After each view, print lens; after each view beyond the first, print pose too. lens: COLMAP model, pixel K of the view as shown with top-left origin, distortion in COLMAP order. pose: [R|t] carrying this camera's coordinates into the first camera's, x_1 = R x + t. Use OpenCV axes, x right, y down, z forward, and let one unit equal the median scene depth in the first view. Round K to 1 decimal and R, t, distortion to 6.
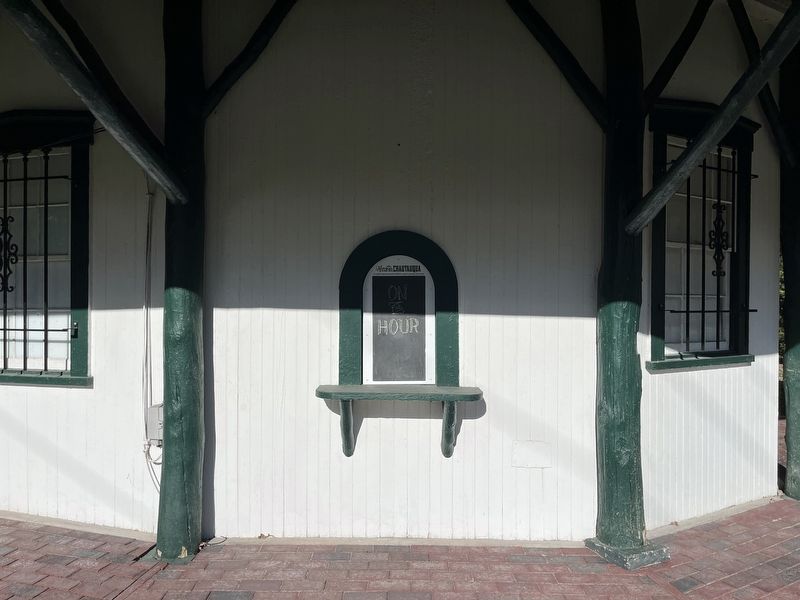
lens RADIAL K [[620.5, 0, 401.3], [0, 620.5, 299.3], [0, 0, 1]] dist [0.022652, -0.031868]
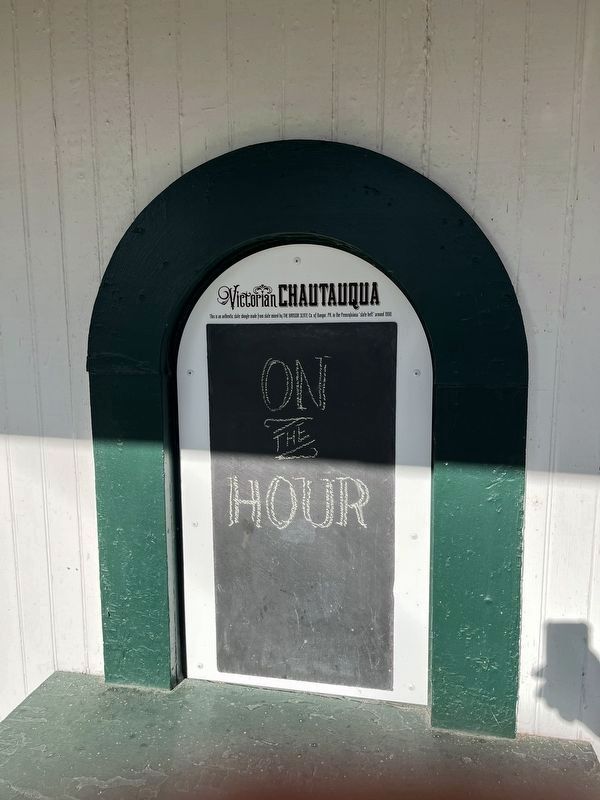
lens RADIAL K [[620.5, 0, 295.9], [0, 620.5, 399.7], [0, 0, 1]] dist [0.022652, -0.031868]
pose [[0.987315, 0.013633, -0.158186, 0.038535], [0.007912, 0.990844, 0.134778, -0.040863], [0.158575, -0.134320, 0.978168, 0.728315]]
